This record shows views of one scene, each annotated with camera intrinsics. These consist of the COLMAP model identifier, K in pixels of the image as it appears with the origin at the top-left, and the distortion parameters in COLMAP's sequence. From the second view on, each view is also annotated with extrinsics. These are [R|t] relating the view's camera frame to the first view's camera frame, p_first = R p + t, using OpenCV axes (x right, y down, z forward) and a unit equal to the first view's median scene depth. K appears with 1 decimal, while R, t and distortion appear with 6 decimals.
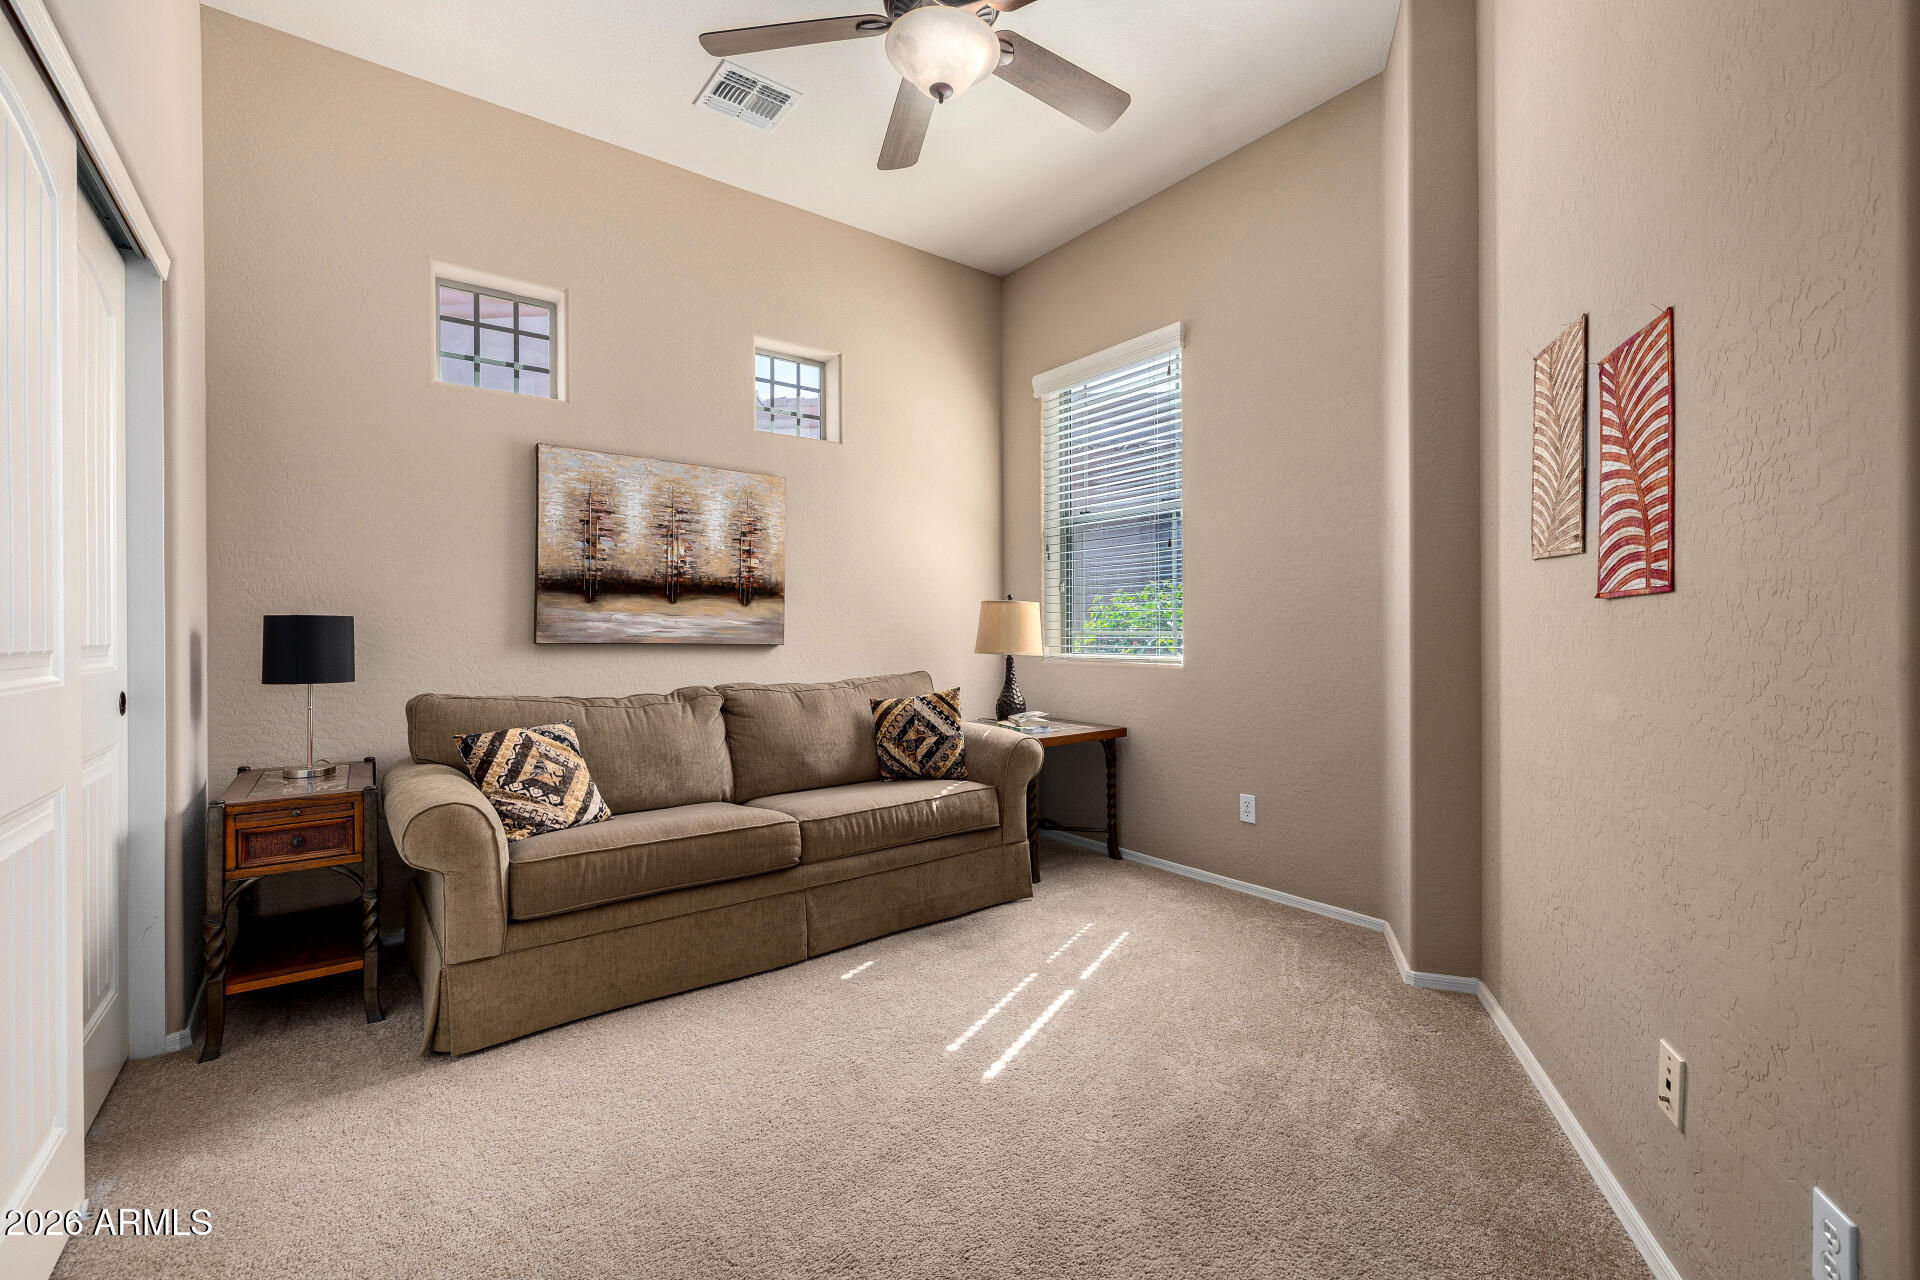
lens RADIAL K [[816.0, 0, 968.7], [0, 816.0, 631.0], [0, 0, 1]] dist [0.003566, -0.000241]
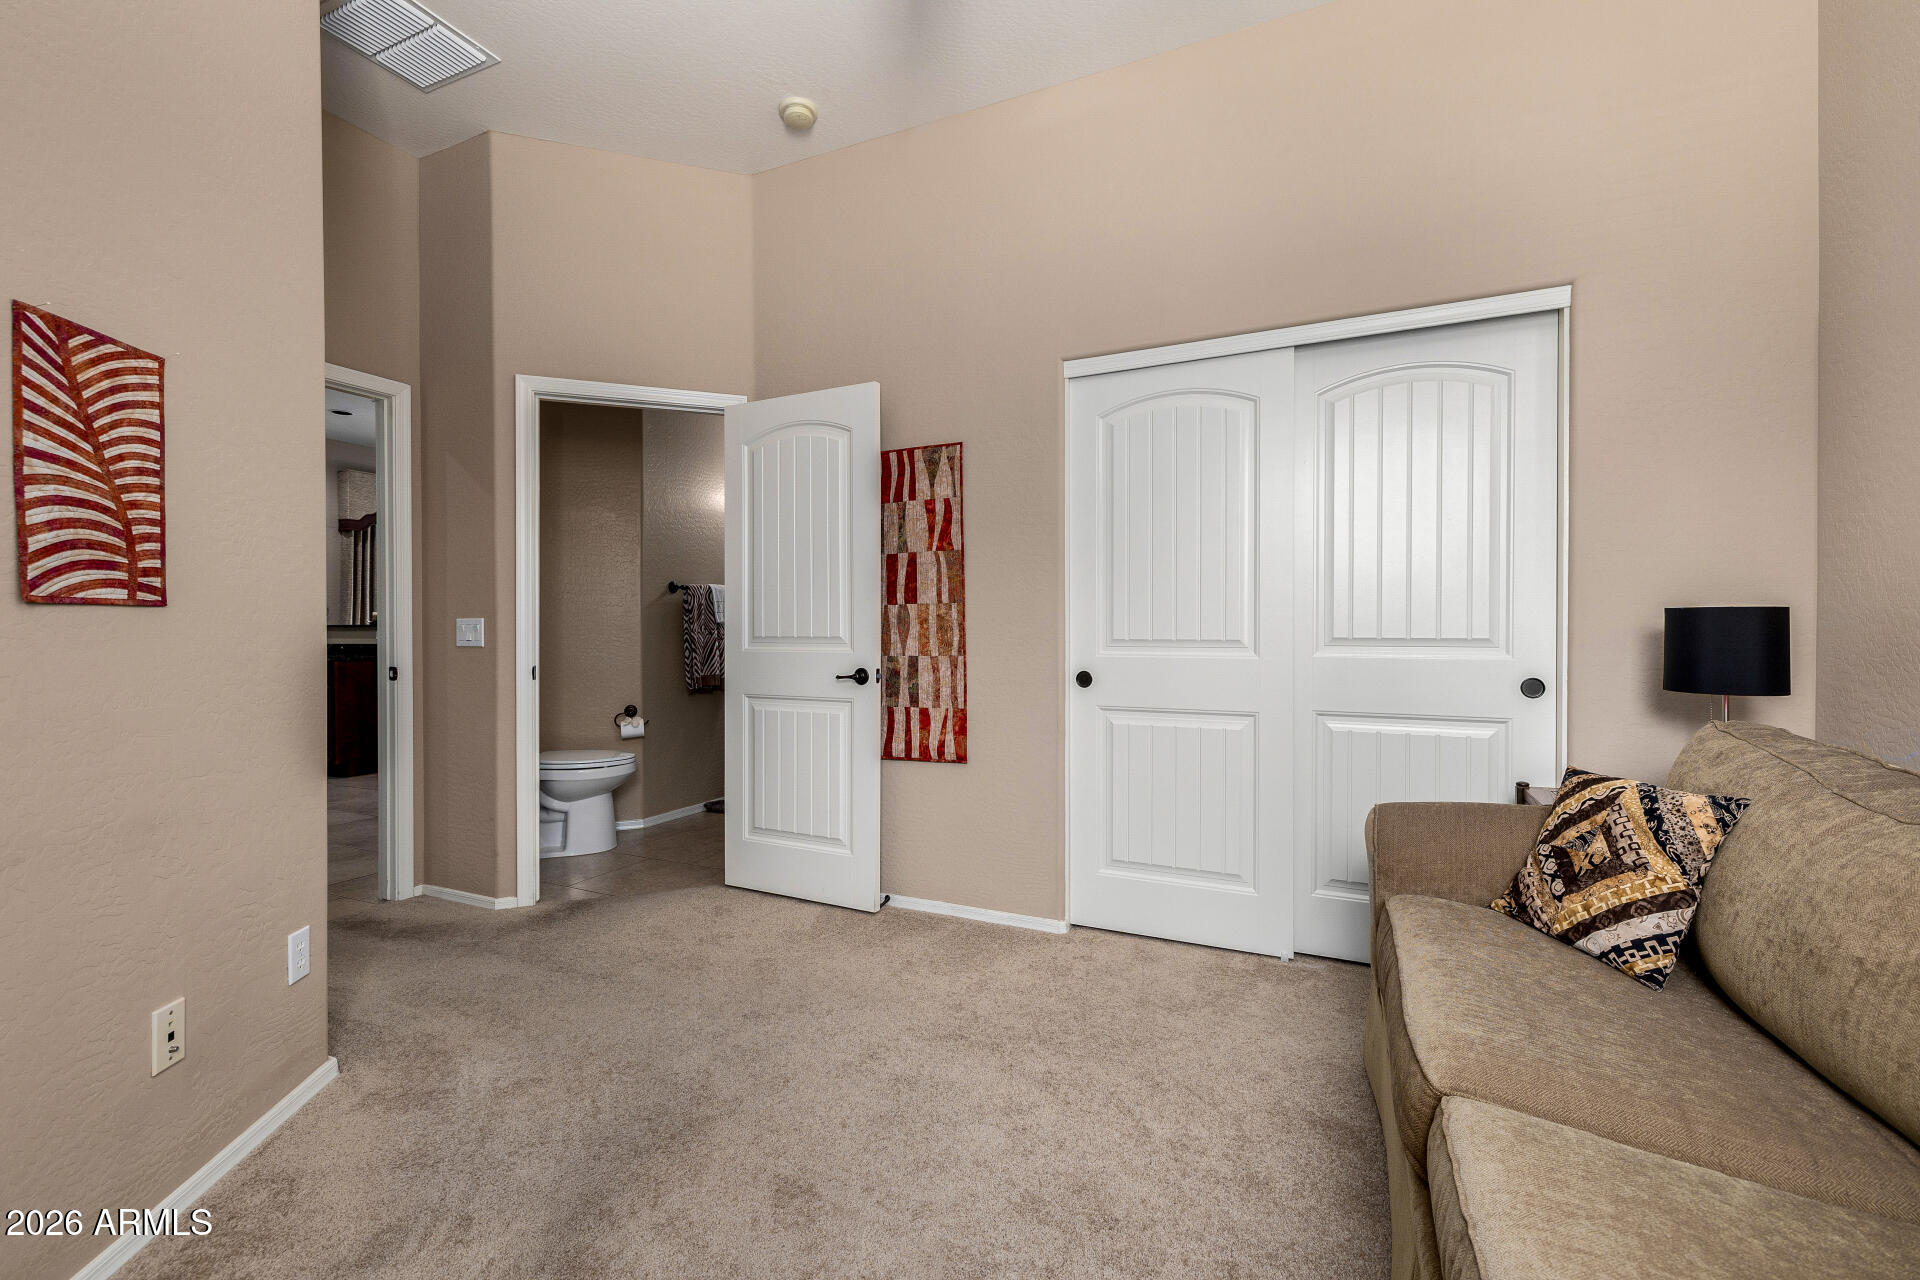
lens RADIAL K [[816.0, 0, 953.0], [0, 816.0, 637.1], [0, 0, 1]] dist [0.003566, -0.000241]
pose [[-0.882589, 0.011017, -0.470015, 0.217246], [0.007574, 0.999929, 0.009215, -0.003932], [0.470083, 0.004573, -0.882610, 1.306189]]
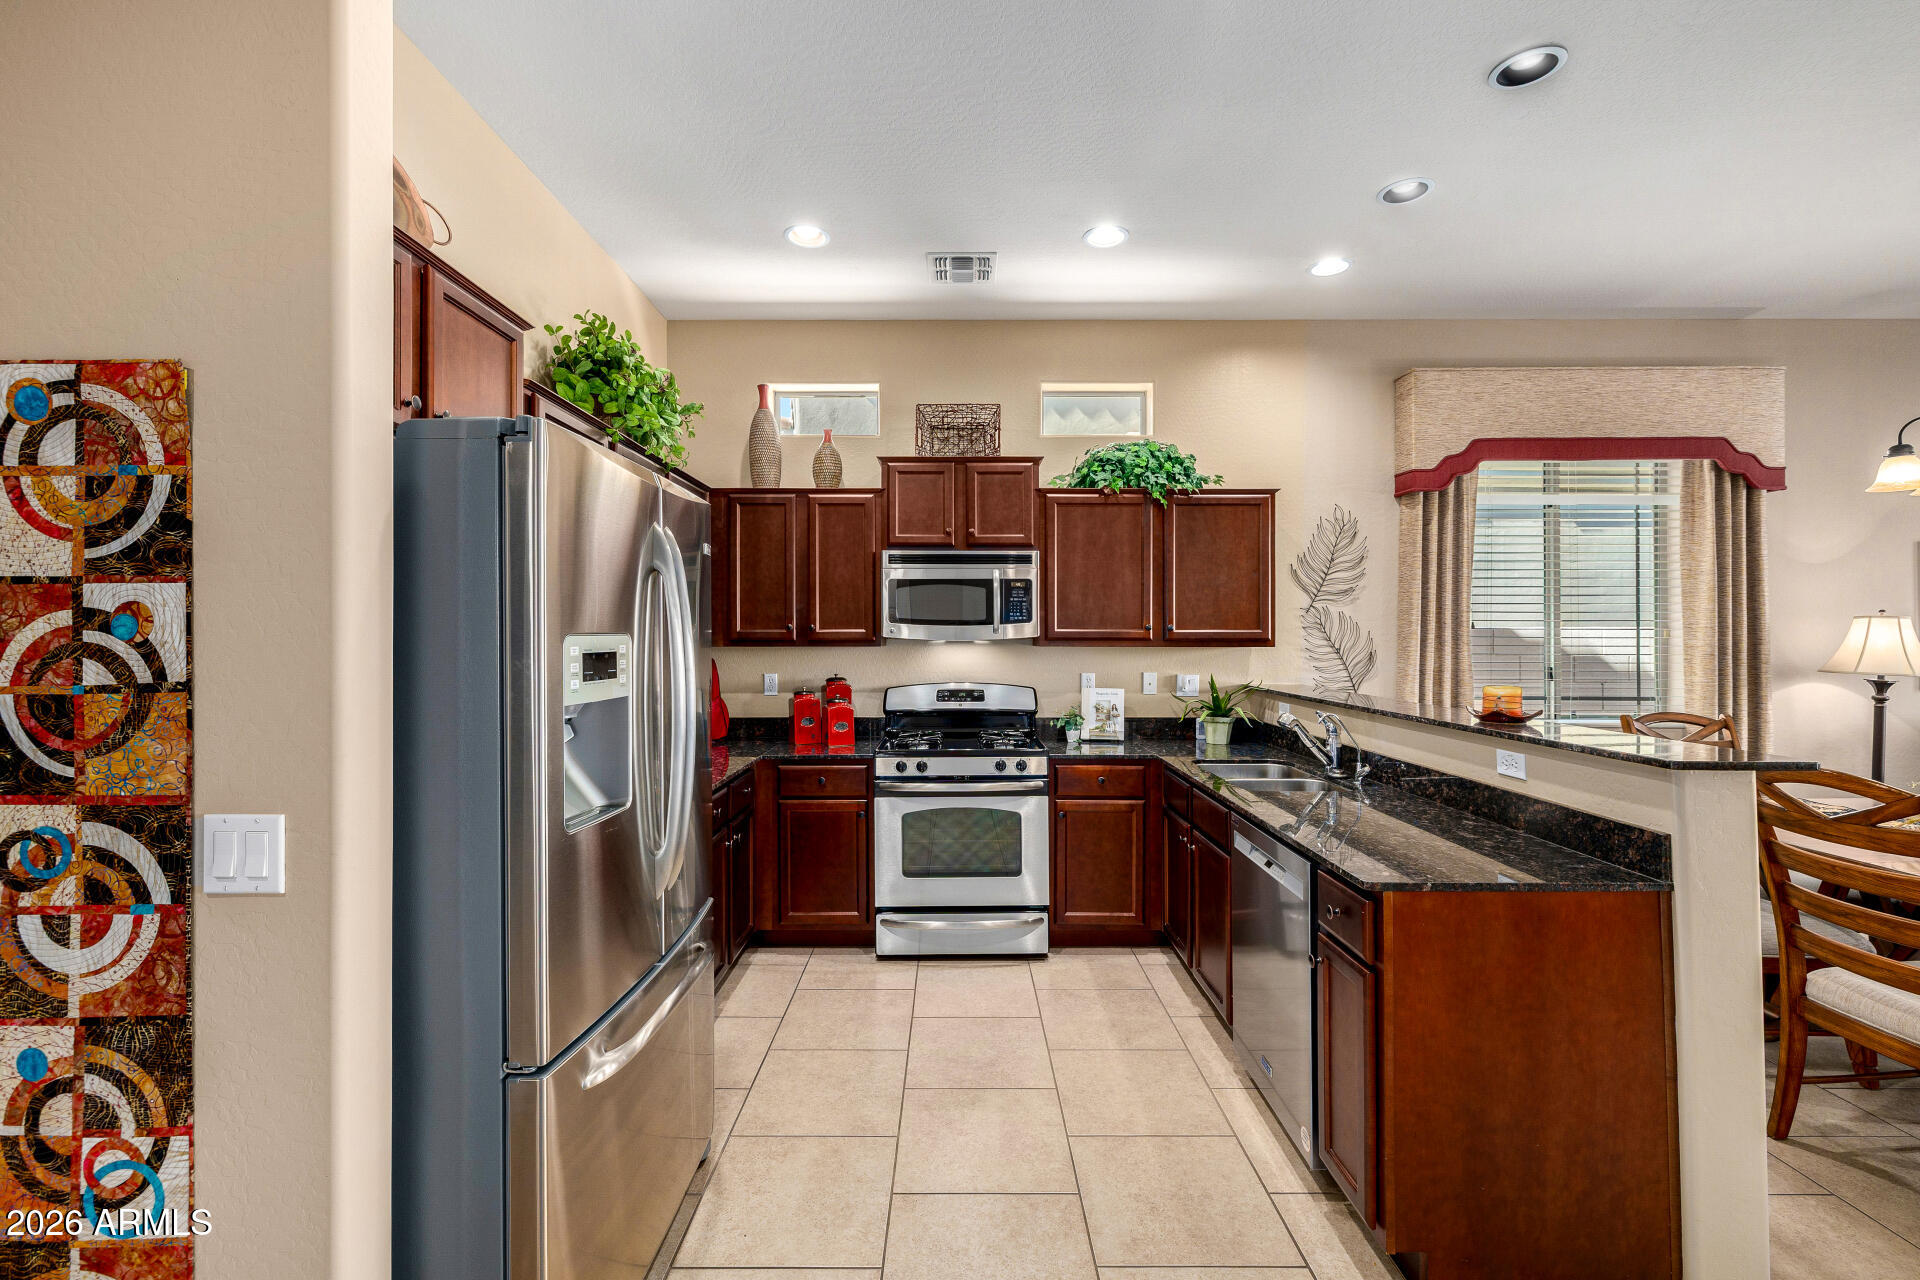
lens RADIAL K [[816.0, 0, 959.2], [0, 816.0, 638.9], [0, 0, 1]] dist [0.003566, -0.000241]
pose [[-0.791317, 0.005707, 0.611380, 0.532128], [0.007612, 0.999971, 0.000518, -0.134236], [-0.611359, 0.005064, -0.791337, -0.883274]]
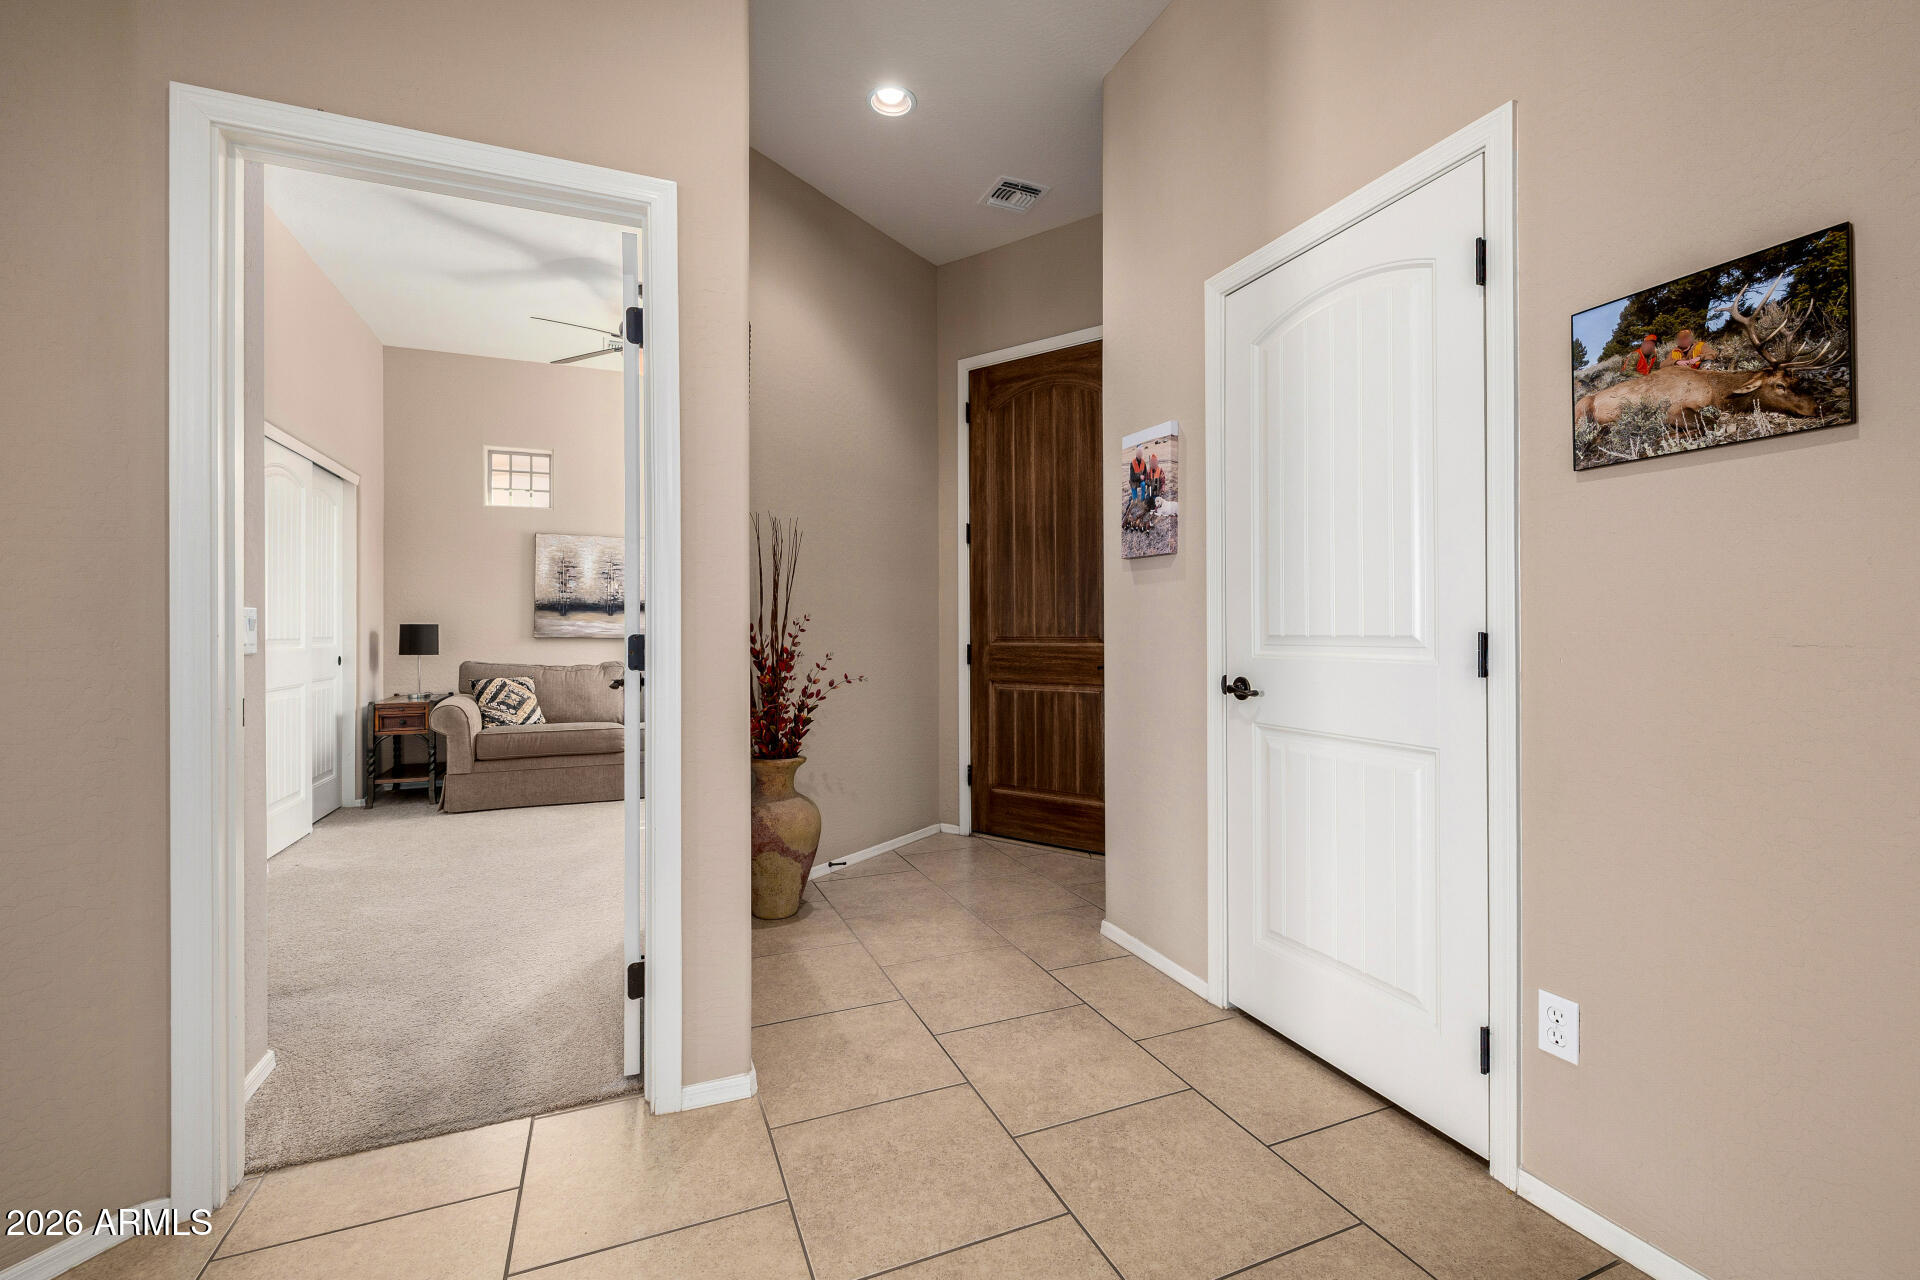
lens RADIAL K [[816.0, 0, 964.1], [0, 816.0, 625.4], [0, 0, 1]] dist [0.003566, -0.000241]
pose [[0.968736, -0.001945, -0.248087, 1.101788], [0.000533, 0.999983, -0.005758, -0.002134], [0.248094, 0.005446, 0.968721, -0.722414]]
